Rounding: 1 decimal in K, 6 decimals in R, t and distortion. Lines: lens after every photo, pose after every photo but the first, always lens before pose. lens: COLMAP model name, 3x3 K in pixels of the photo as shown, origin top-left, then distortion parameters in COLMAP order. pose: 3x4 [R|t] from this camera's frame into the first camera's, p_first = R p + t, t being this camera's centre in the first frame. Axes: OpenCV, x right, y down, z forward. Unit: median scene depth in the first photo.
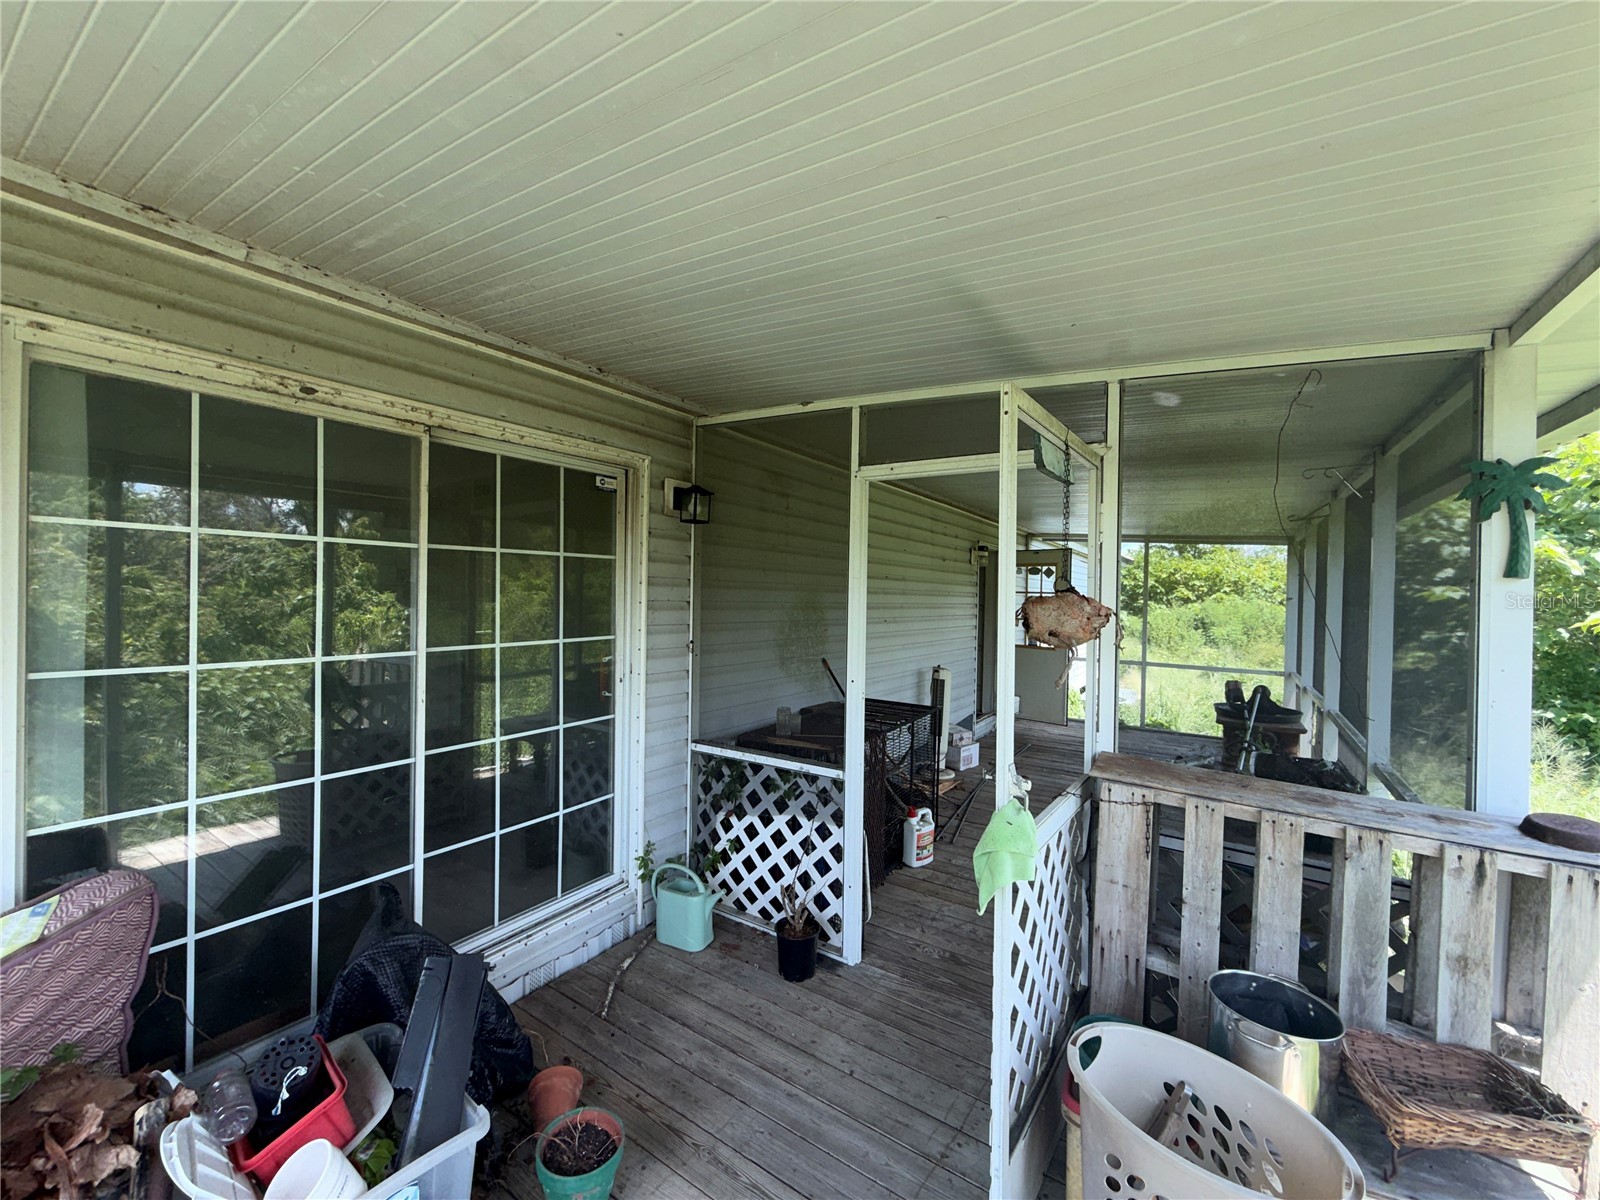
lens RADIAL K [[640.9, 0, 798.4], [0, 640.9, 598.8], [0, 0, 1]] dist [0.002645, 0.000130]
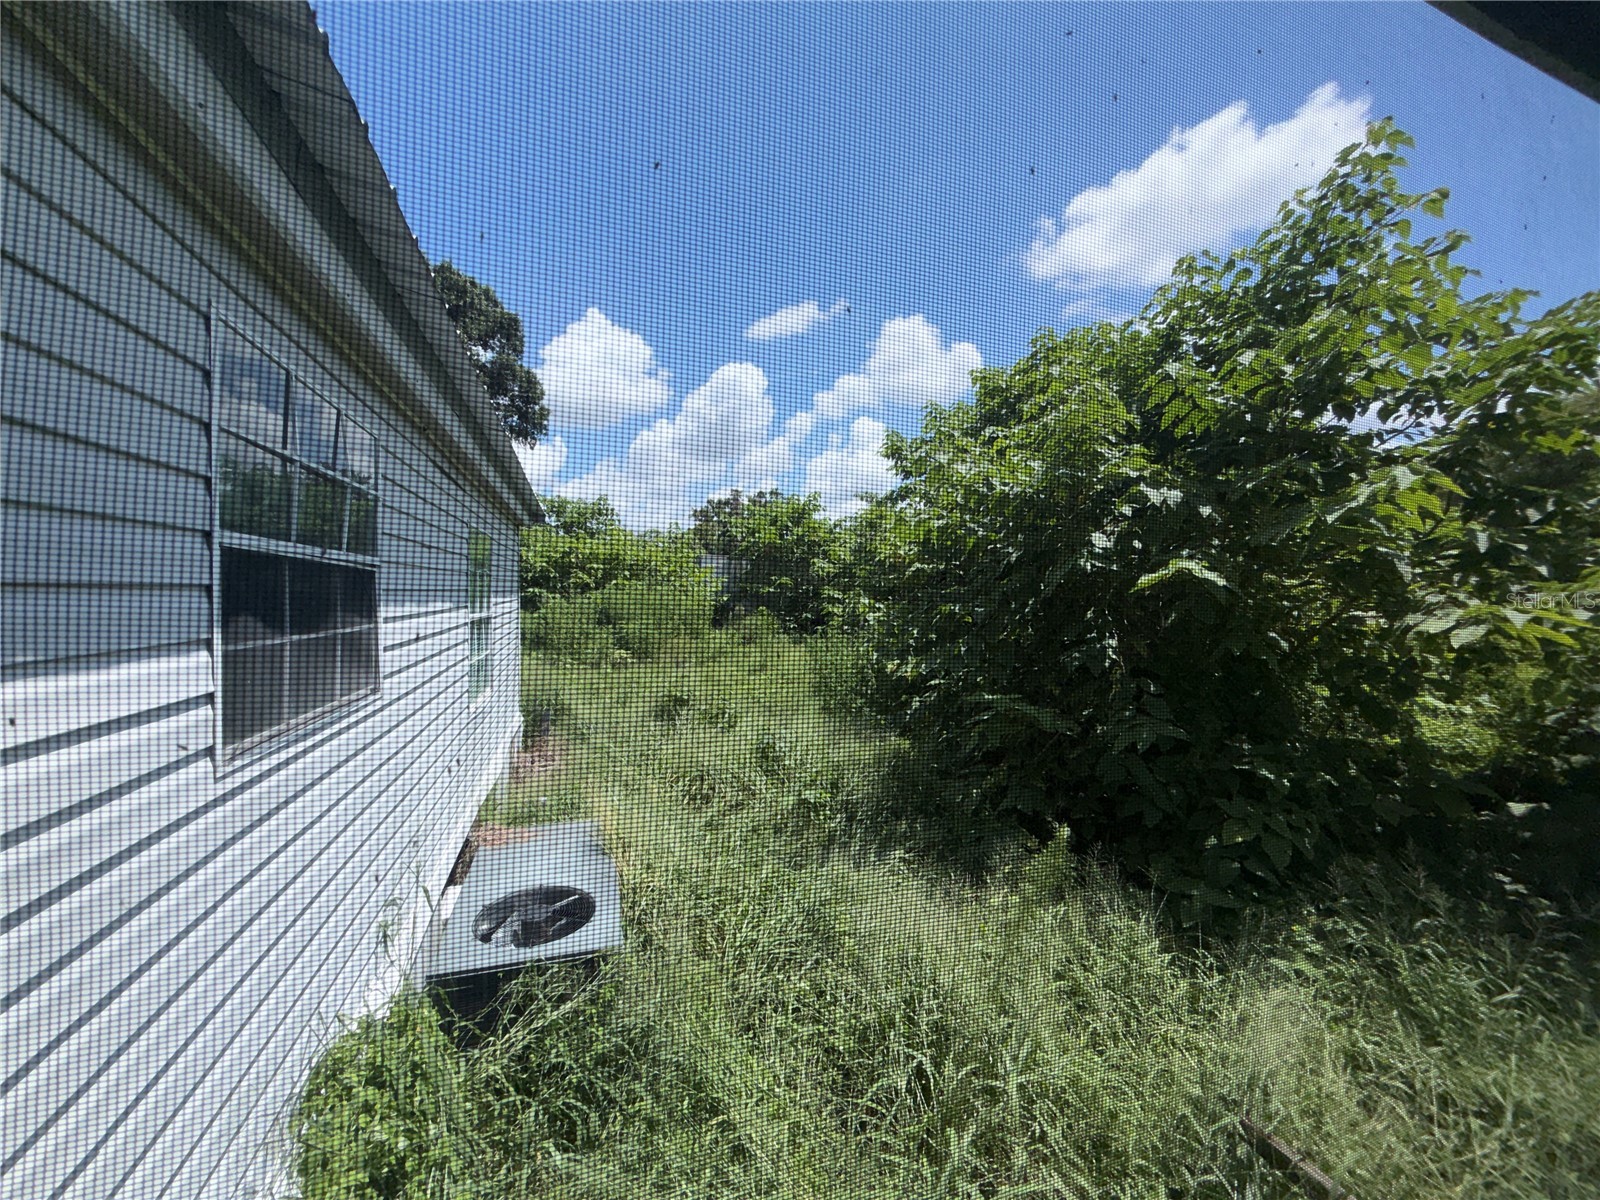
lens RADIAL K [[640.9, 0, 798.8], [0, 640.9, 594.1], [0, 0, 1]] dist [0.002645, 0.000130]
pose [[0.607717, -0.024034, 0.793790, 0.139806], [0.016239, 0.999709, 0.017836, 0.000731], [-0.793988, 0.002052, 0.607930, 0.311688]]
